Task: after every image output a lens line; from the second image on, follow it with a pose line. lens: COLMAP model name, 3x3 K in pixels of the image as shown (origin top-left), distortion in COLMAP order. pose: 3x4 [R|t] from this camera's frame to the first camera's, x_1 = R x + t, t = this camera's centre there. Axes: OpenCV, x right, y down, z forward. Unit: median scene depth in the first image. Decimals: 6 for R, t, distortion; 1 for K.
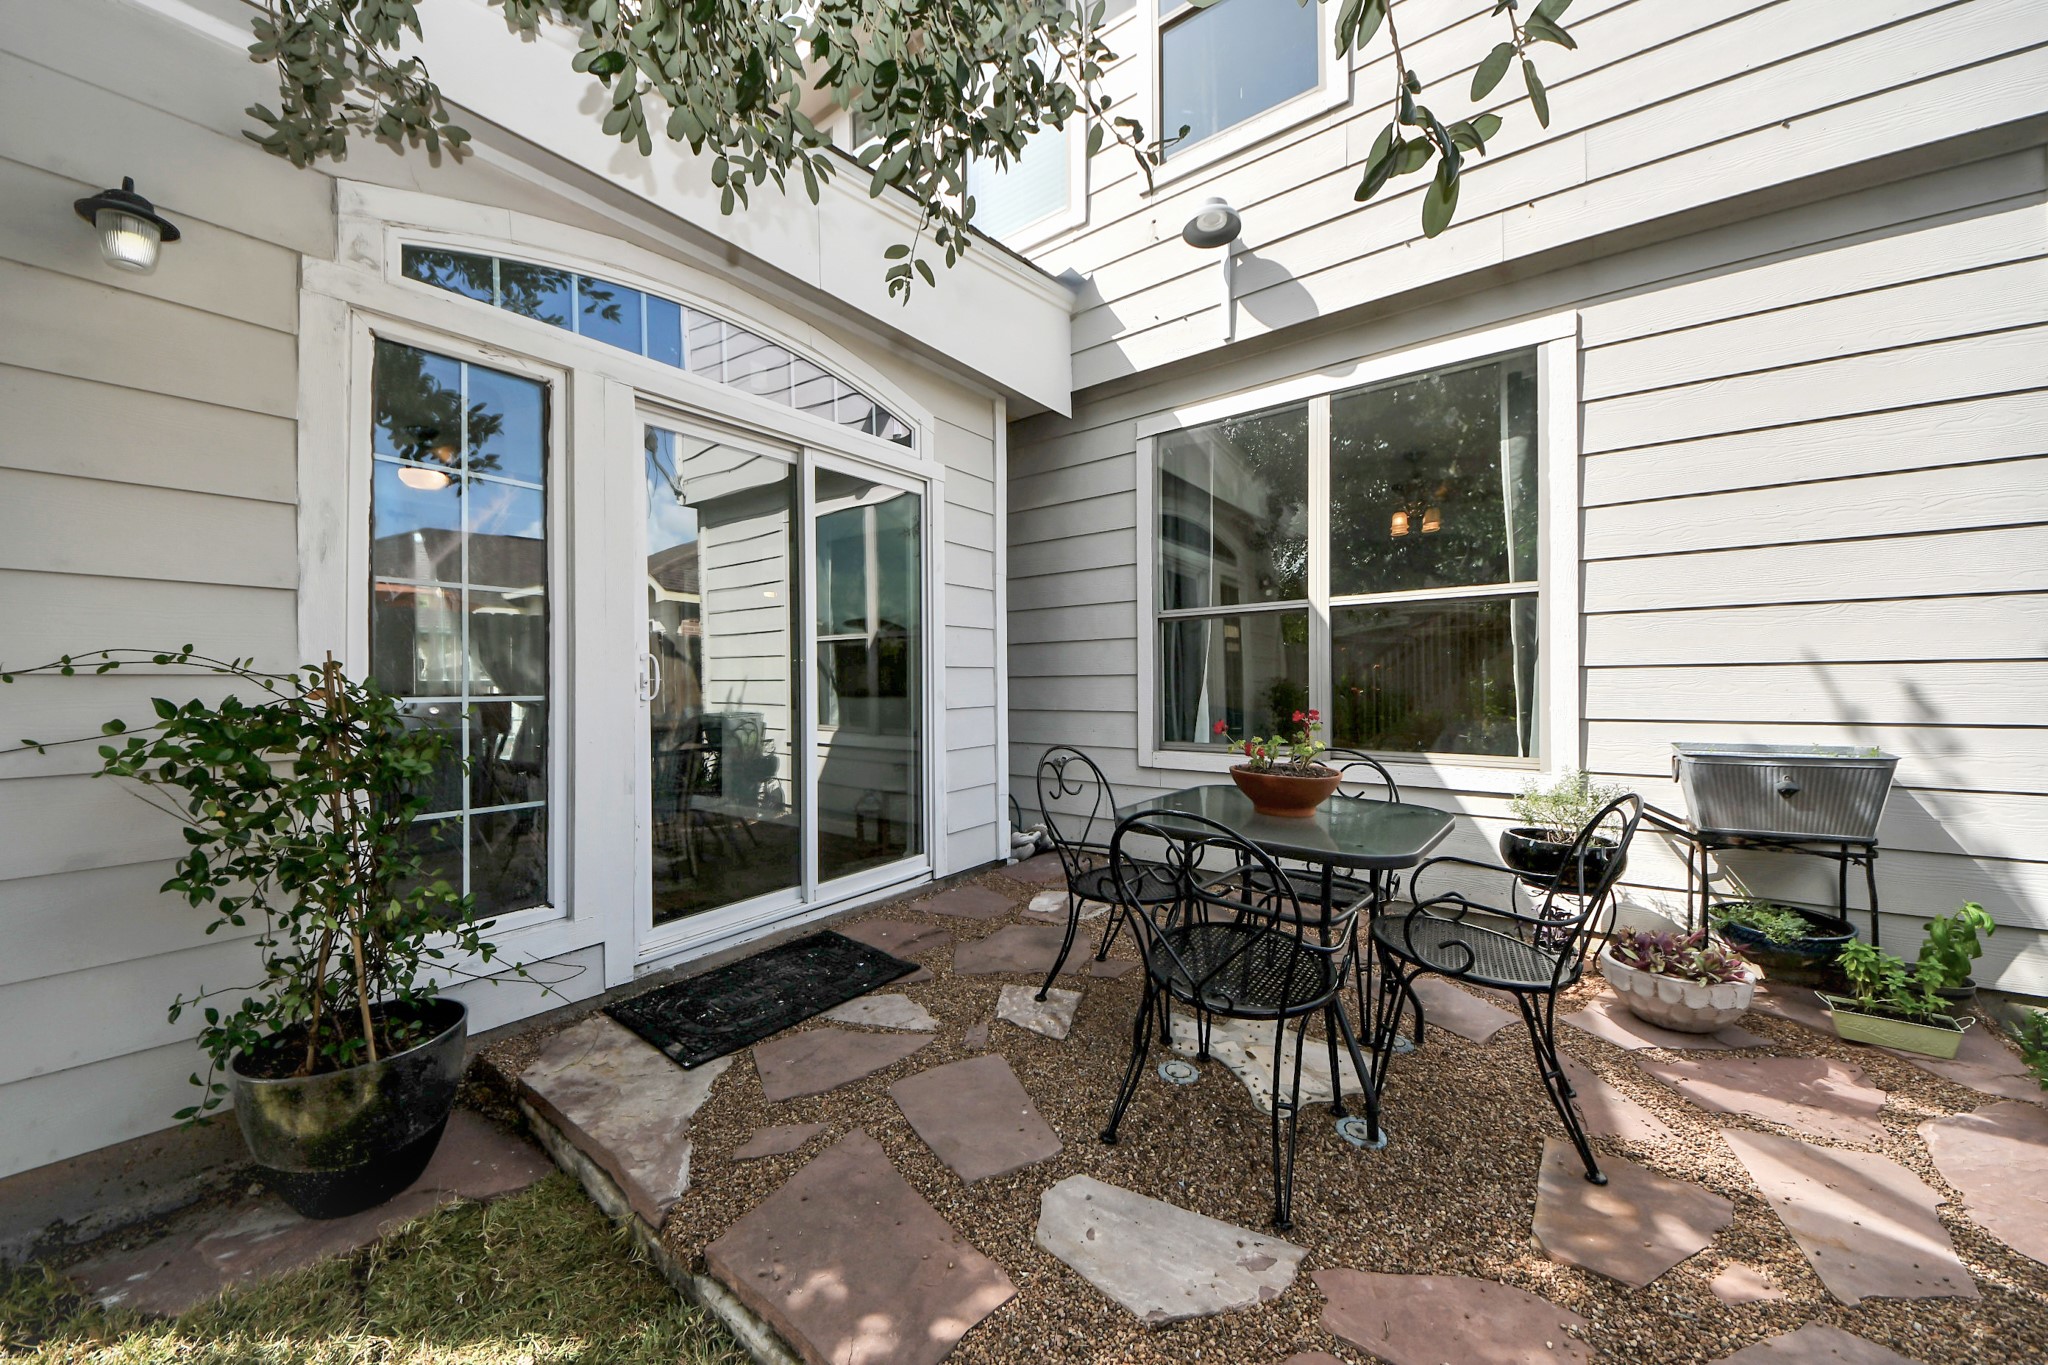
lens RADIAL K [[745.4, 0, 1020.7], [0, 745.4, 663.7], [0, 0, 1]] dist [0.049568, -0.030770]
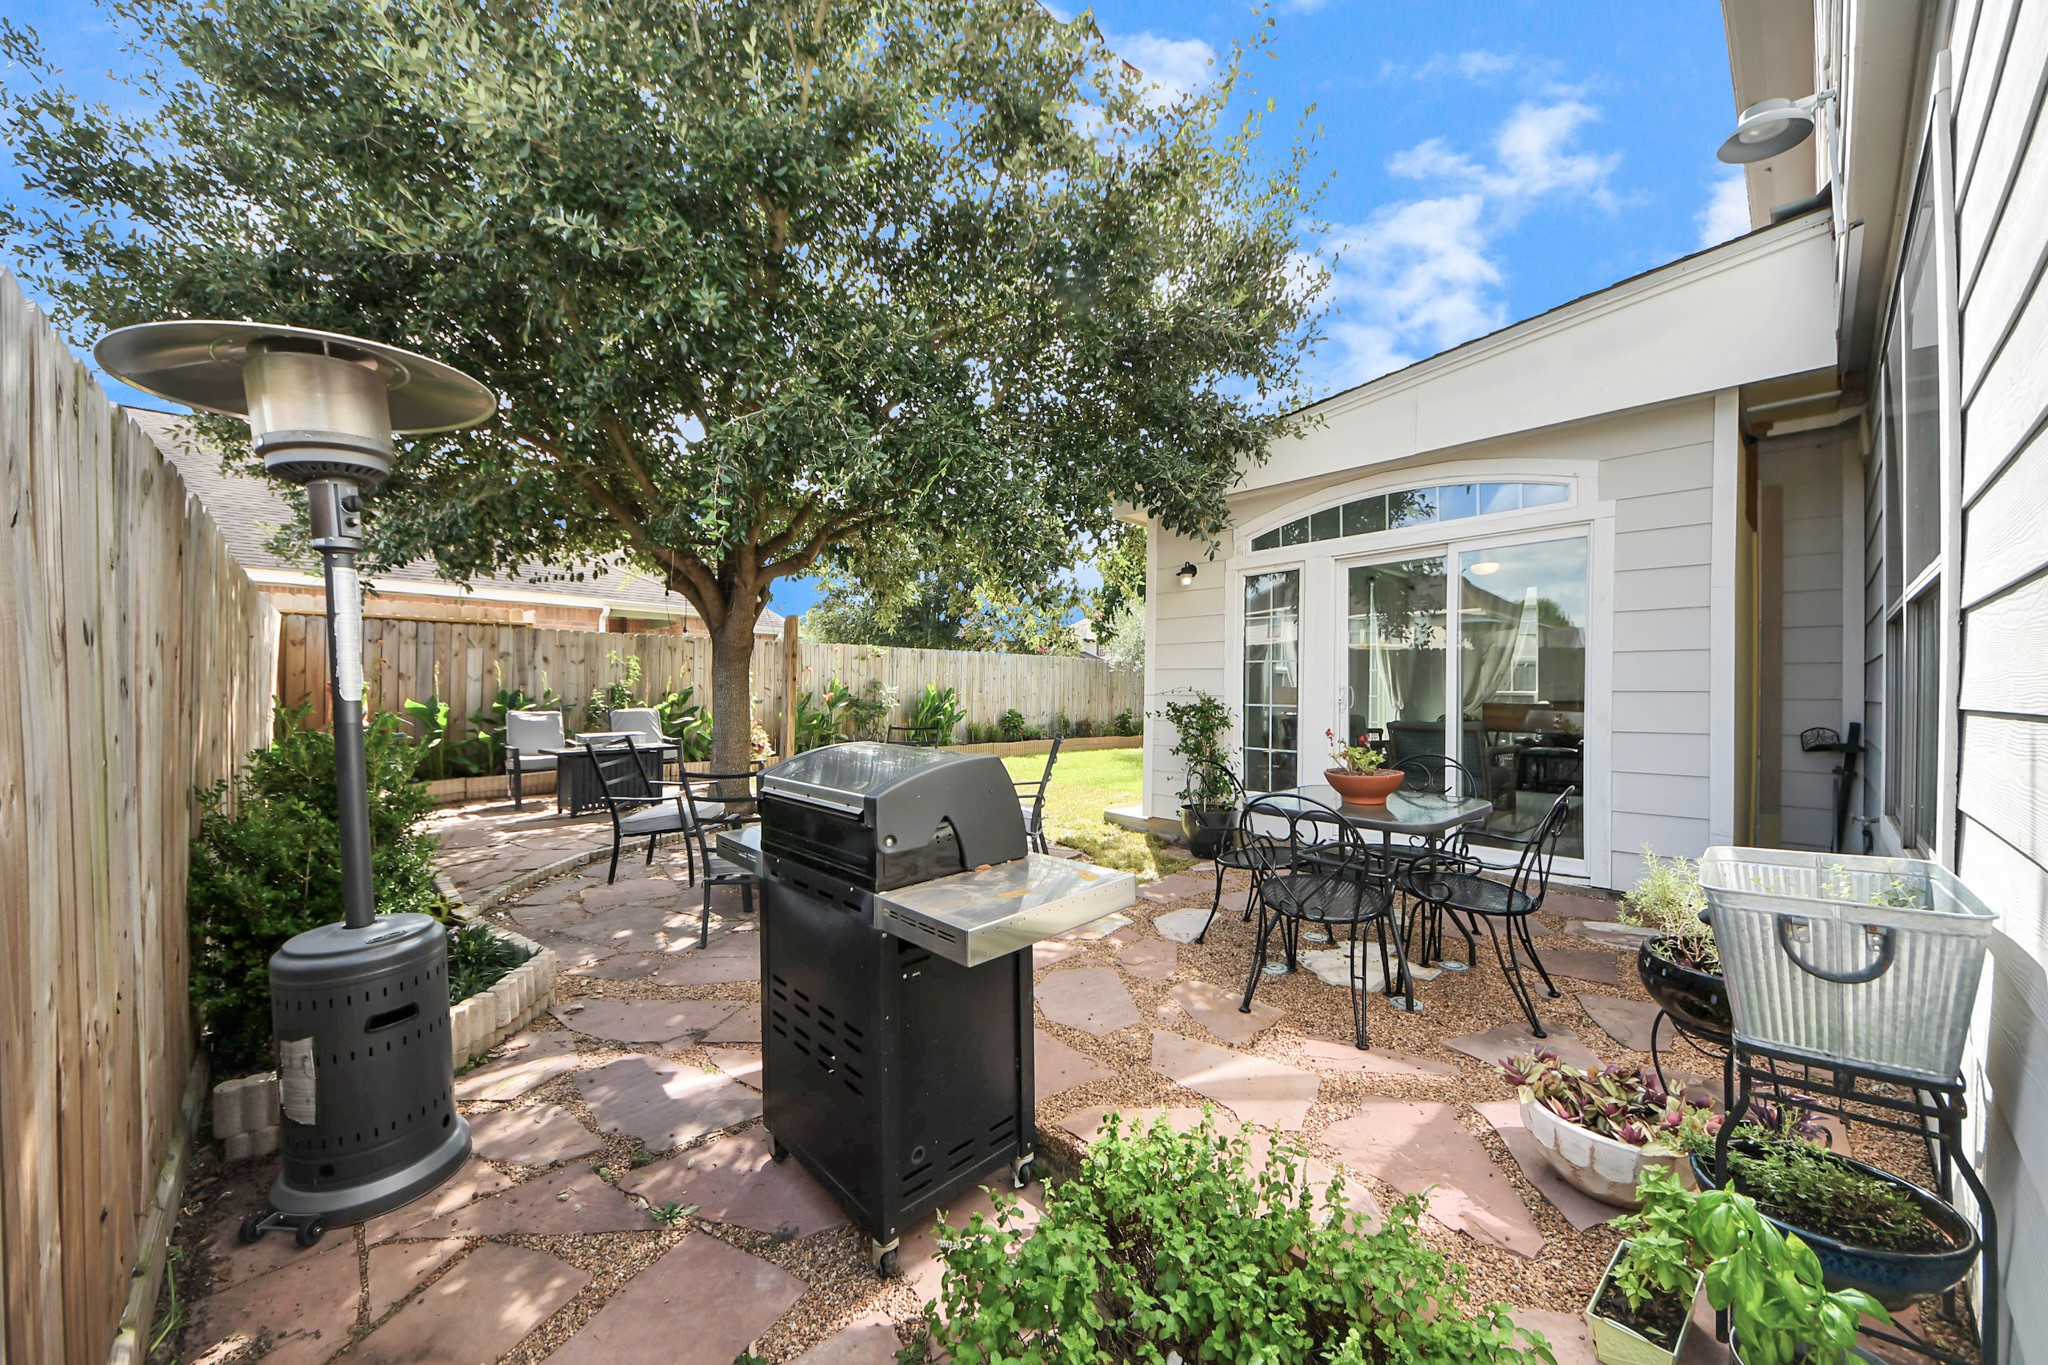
lens RADIAL K [[729.1, 0, 1018.8], [0, 729.1, 689.6], [0, 0, 1]] dist [-0.000179, -0.005894]
pose [[-0.186376, 0.004283, -0.982469, 1.291583], [0.010337, 0.999944, 0.002399, -0.019646], [0.982424, -0.009709, -0.186410, 0.432460]]
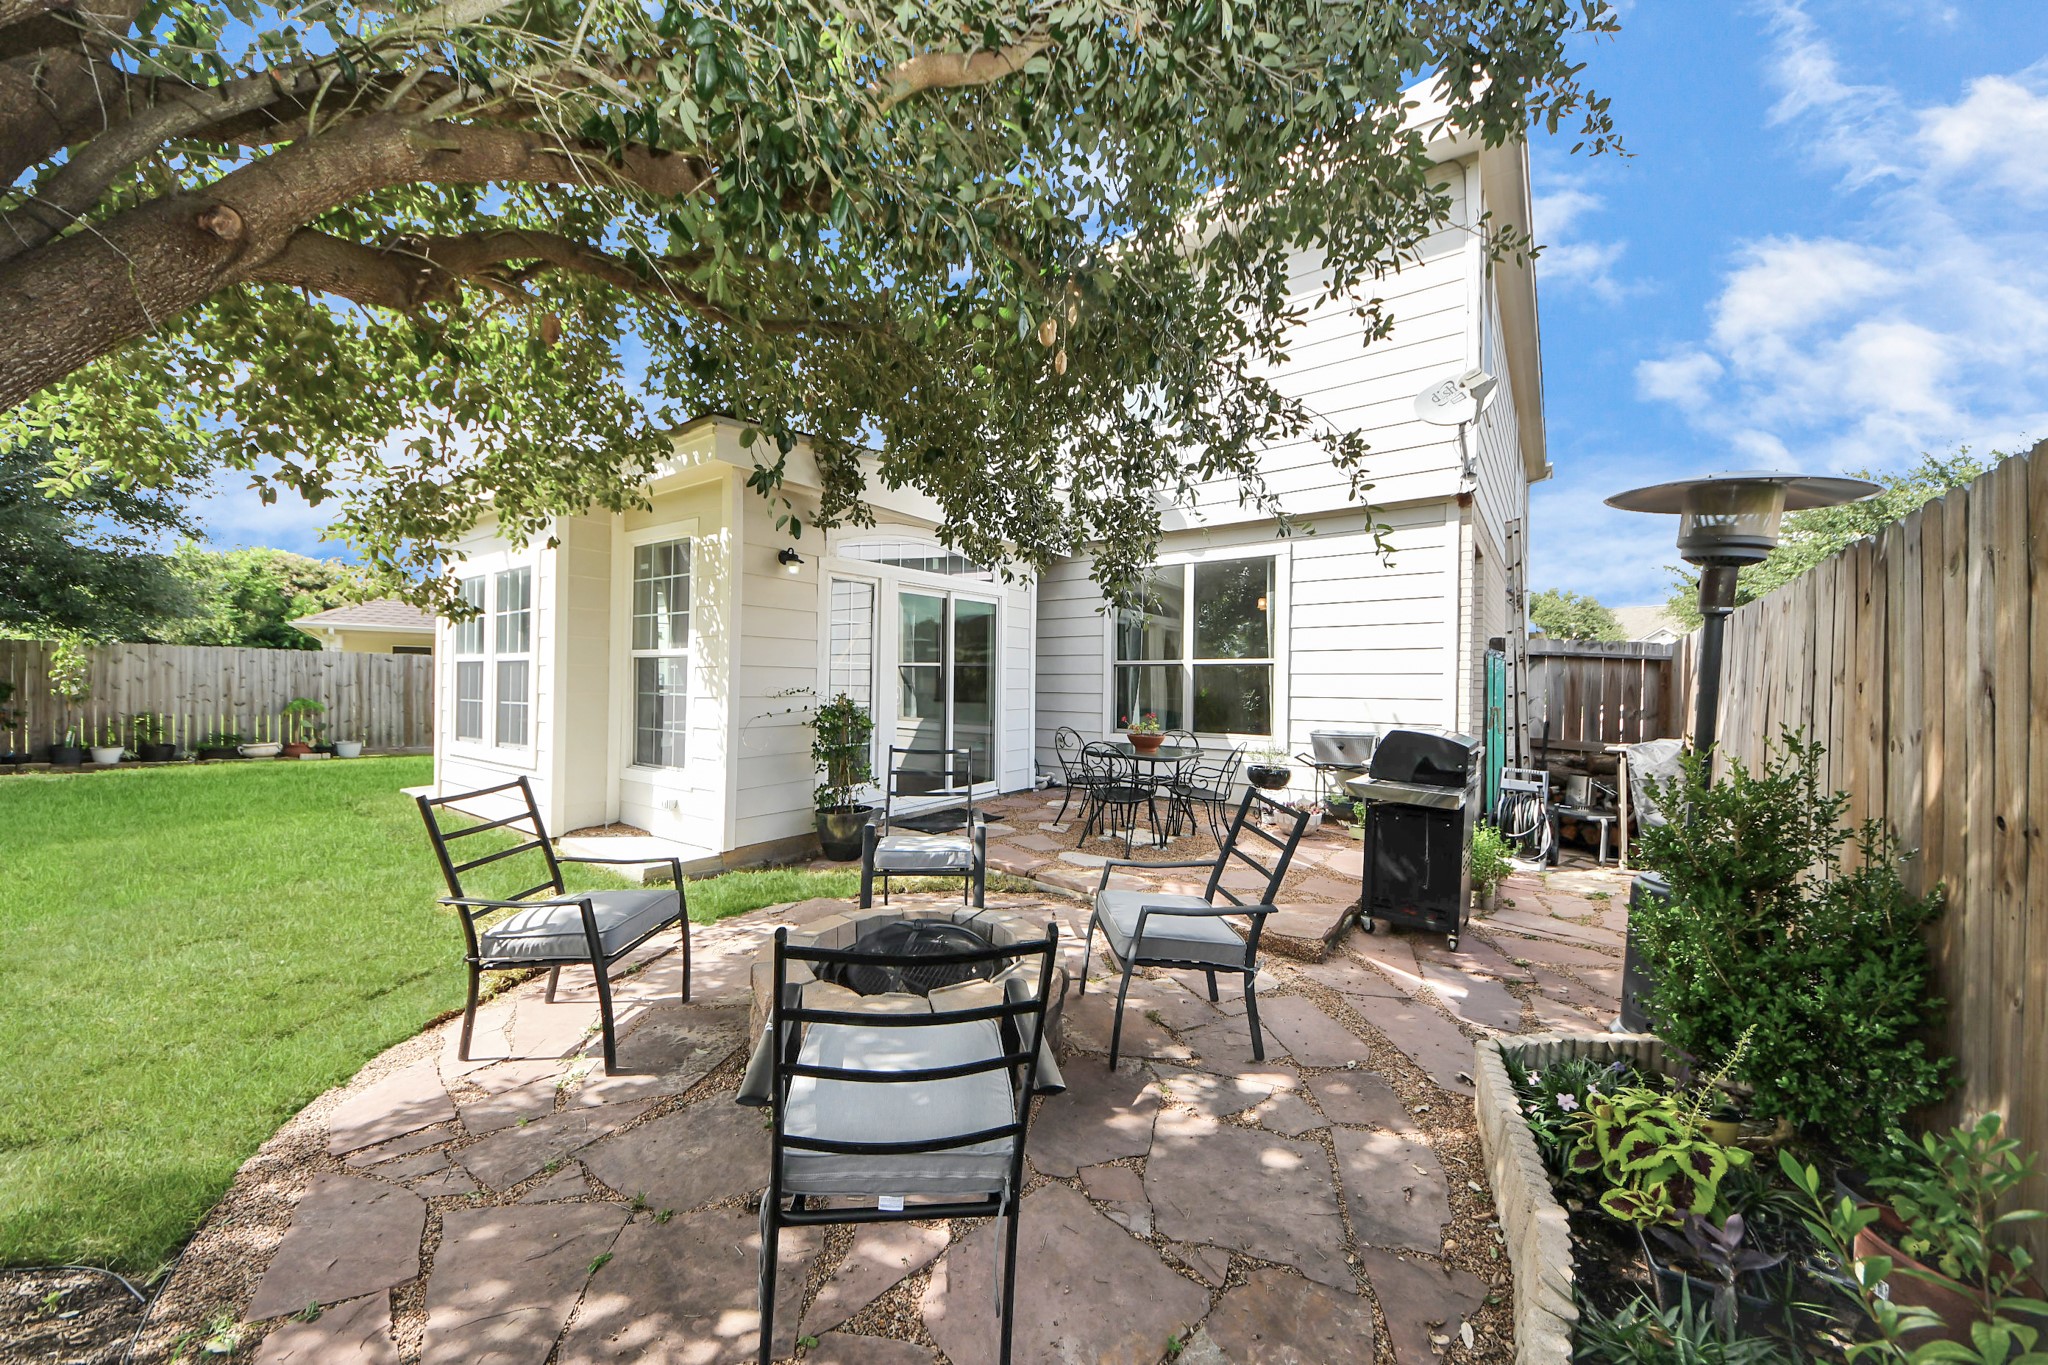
lens RADIAL K [[745.4, 0, 1020.7], [0, 745.4, 663.7], [0, 0, 1]] dist [0.049568, -0.030770]
pose [[0.999834, 0.017302, 0.005745, -0.091719], [-0.017318, 0.999846, 0.002844, -0.083494], [-0.005695, -0.002943, 0.999979, -1.228690]]
